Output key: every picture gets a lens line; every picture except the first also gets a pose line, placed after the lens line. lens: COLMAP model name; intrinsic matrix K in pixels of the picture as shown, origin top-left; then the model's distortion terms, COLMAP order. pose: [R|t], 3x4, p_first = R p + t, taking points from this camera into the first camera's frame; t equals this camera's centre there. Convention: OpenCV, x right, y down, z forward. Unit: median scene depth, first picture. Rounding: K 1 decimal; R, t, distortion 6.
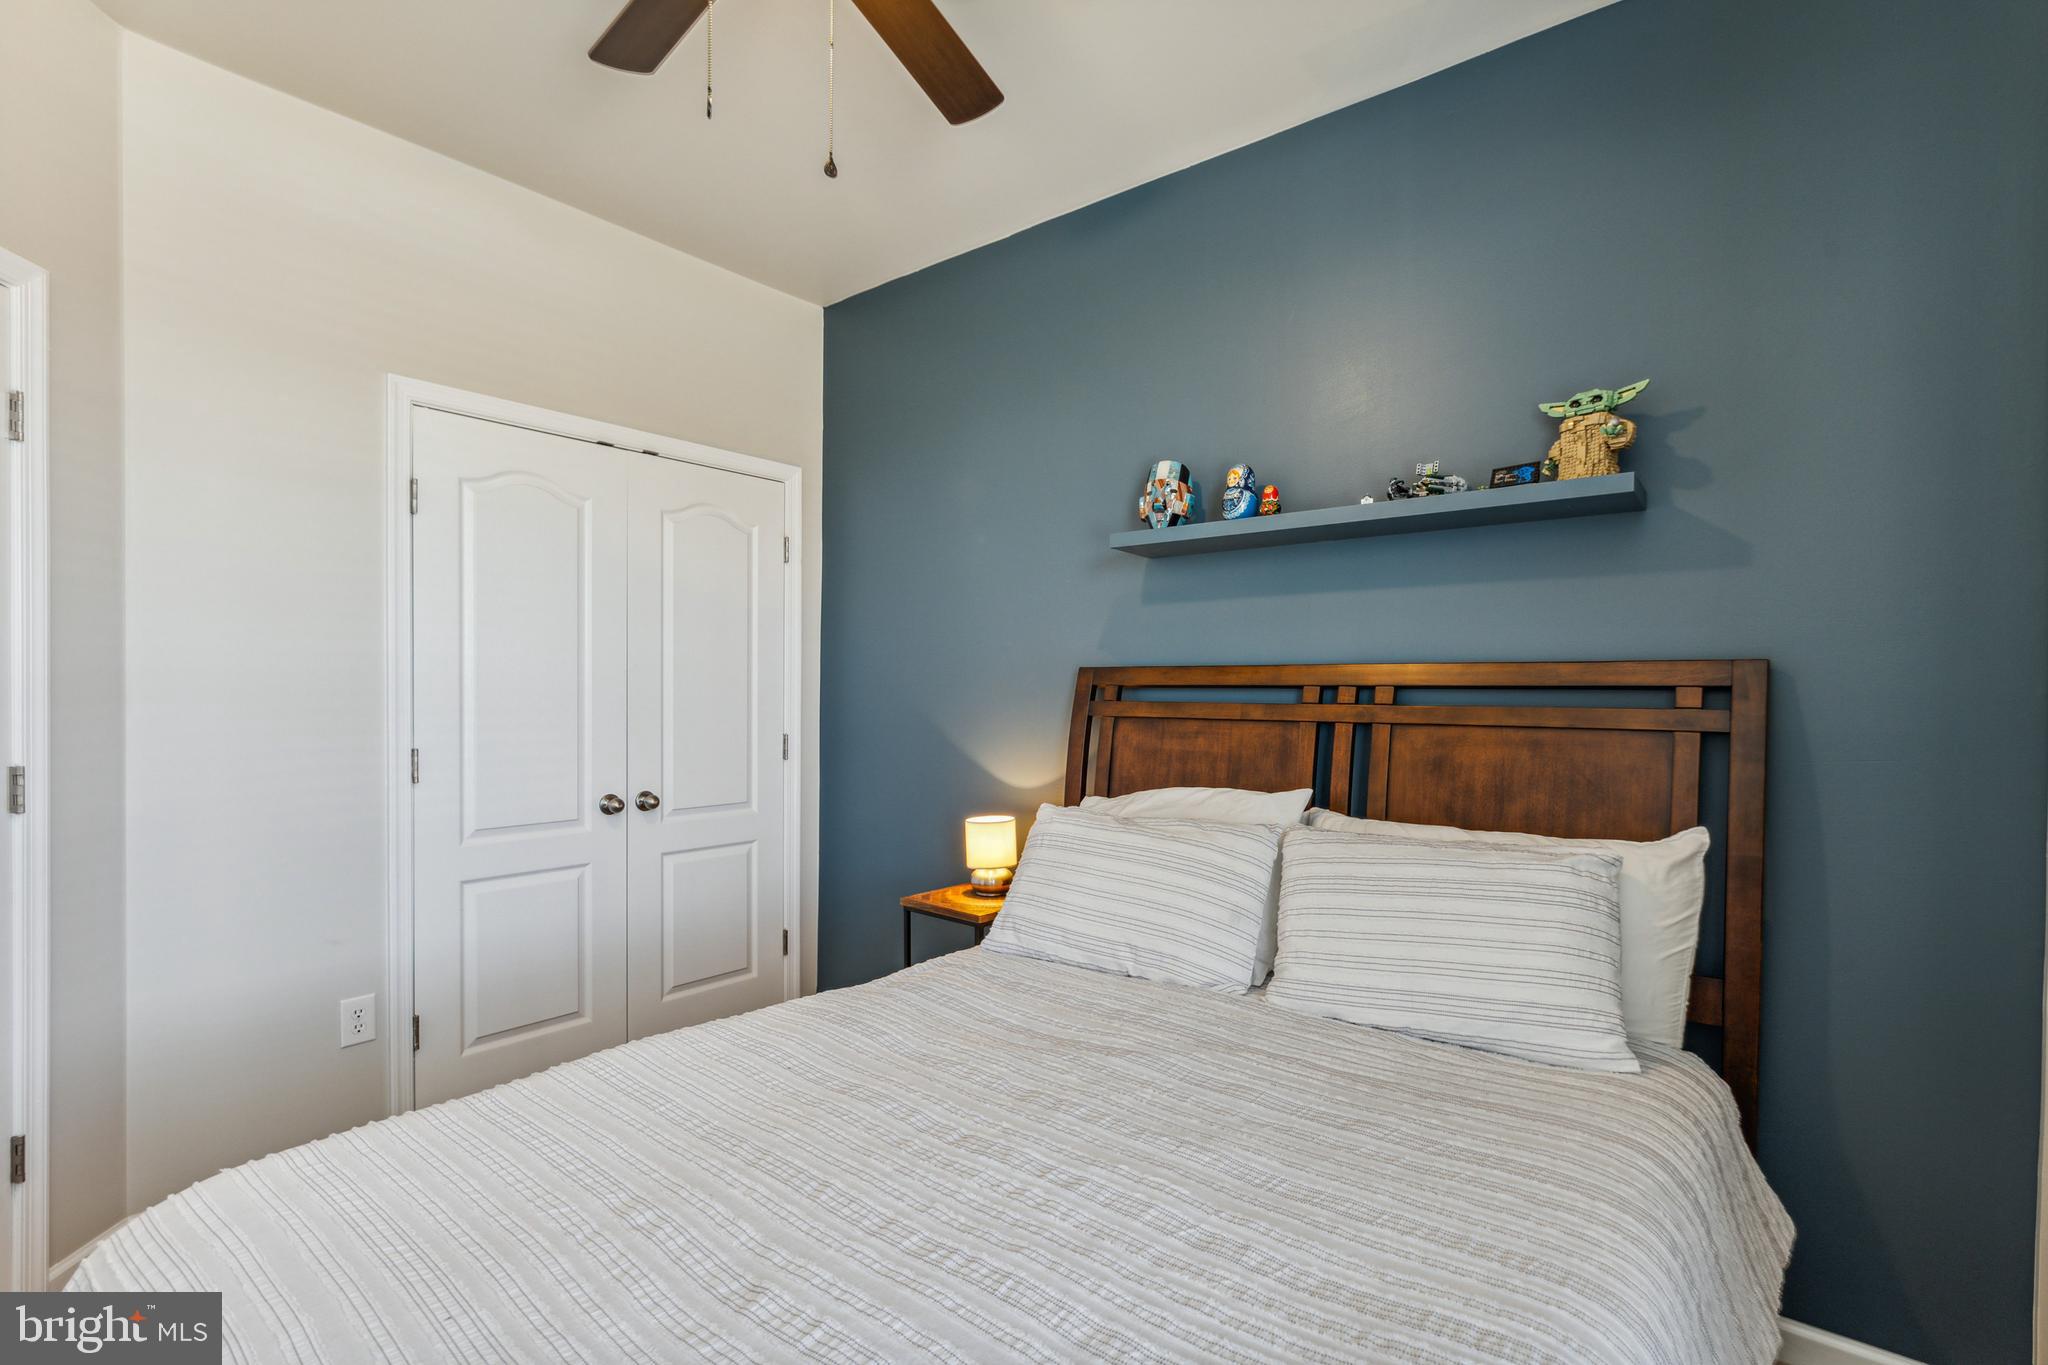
lens RADIAL K [[939.8, 0, 1011.4], [0, 939.8, 701.1], [0, 0, 1]] dist [0.004261, -0.002723]
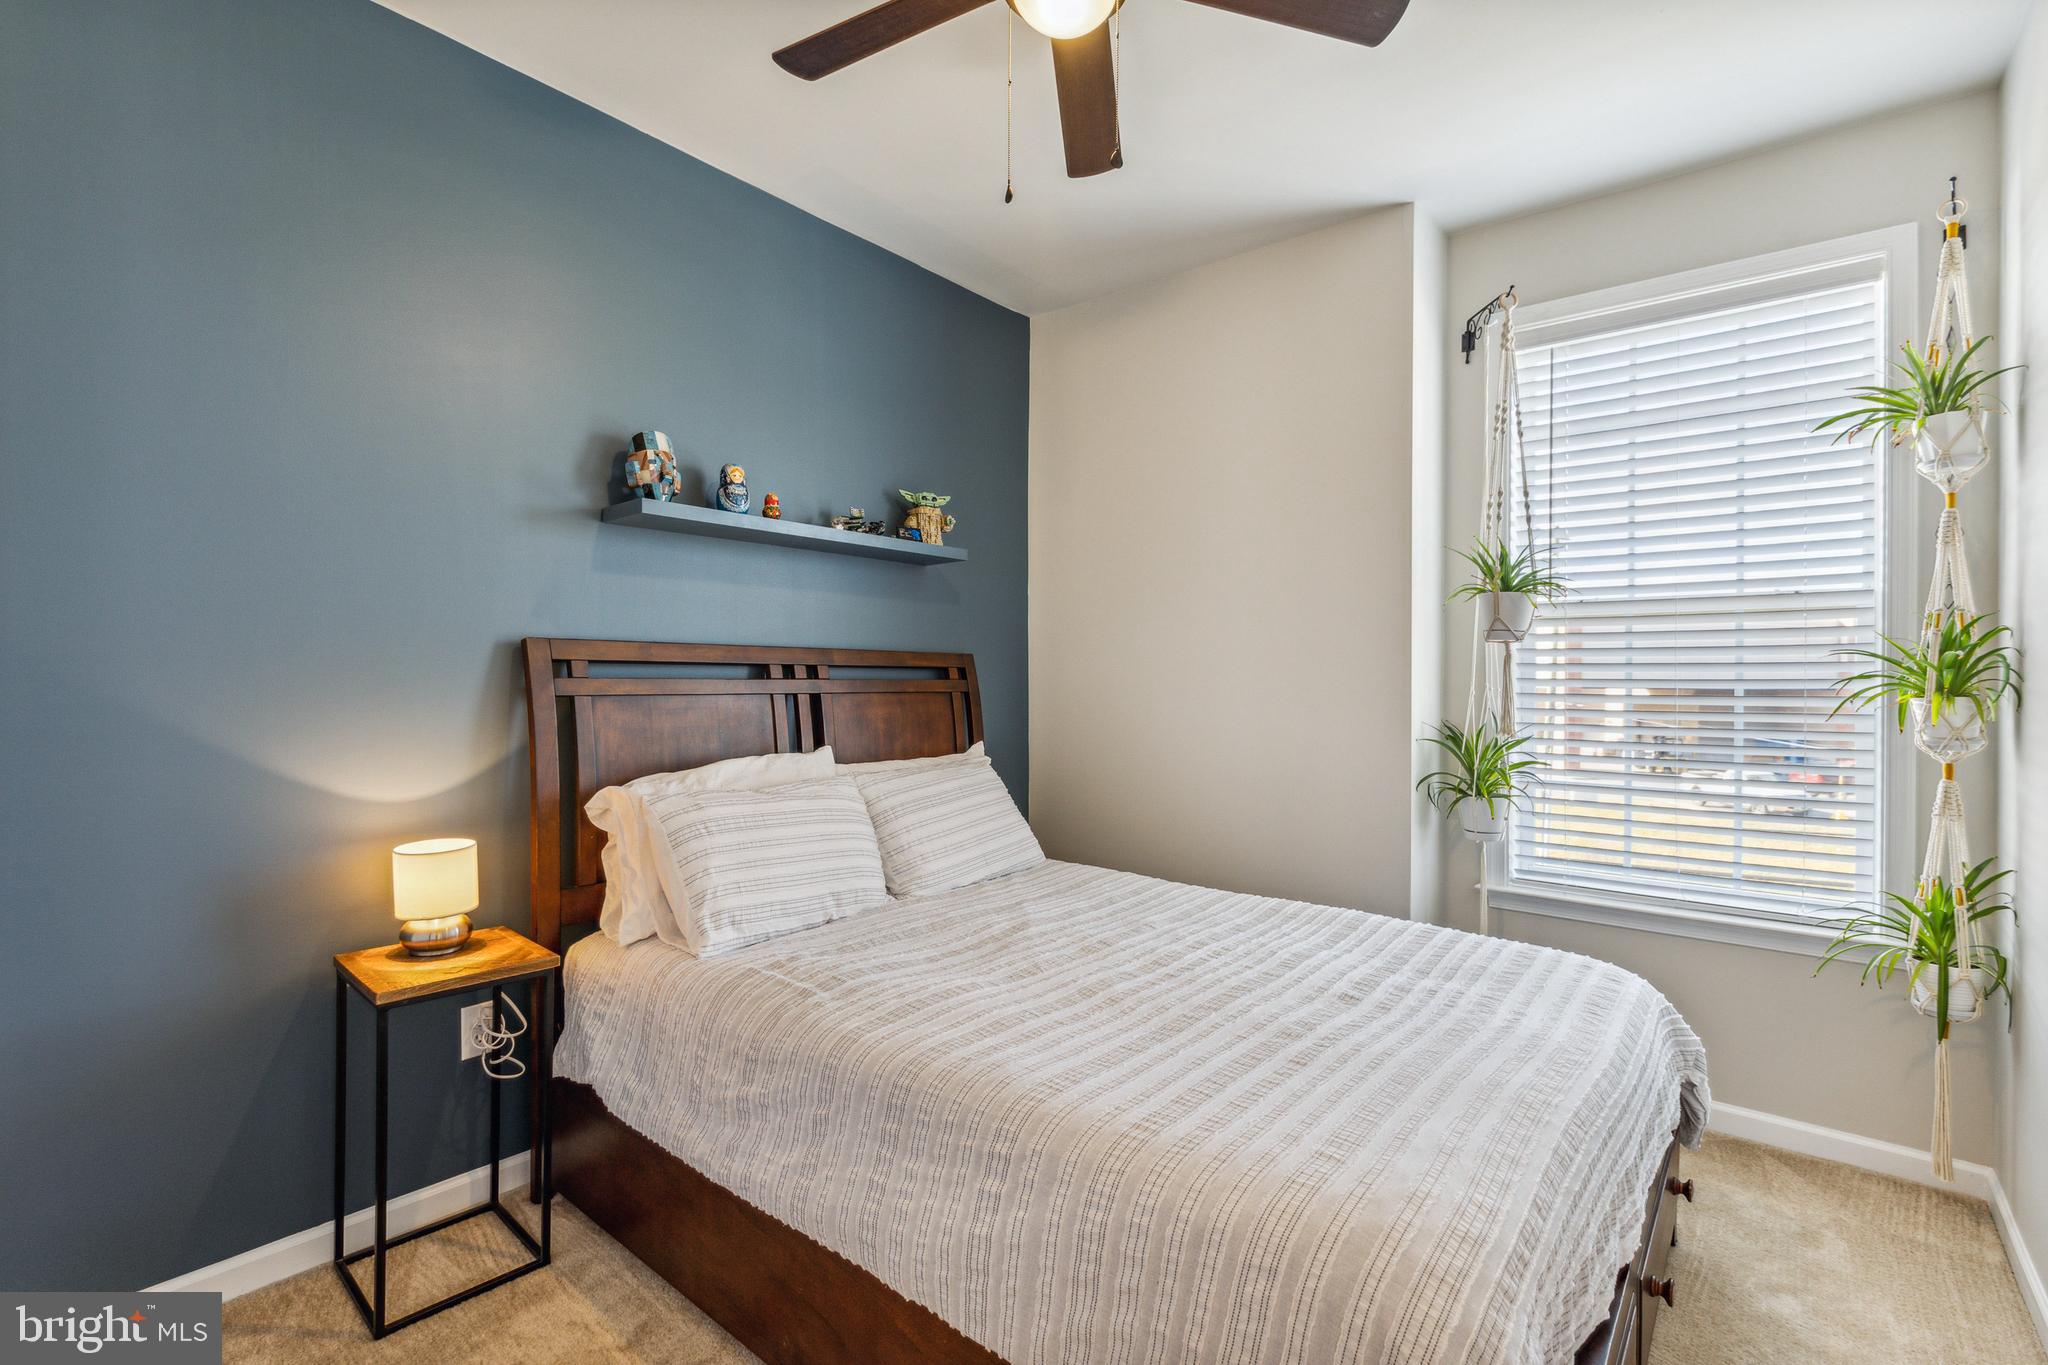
lens RADIAL K [[939.8, 0, 1033.2], [0, 939.8, 677.4], [0, 0, 1]] dist [0.004261, -0.002723]
pose [[0.005701, -0.007664, 0.999954, -0.984895], [-0.006515, 0.999949, 0.007701, -0.012134], [-0.999963, -0.006558, 0.005651, 0.736098]]
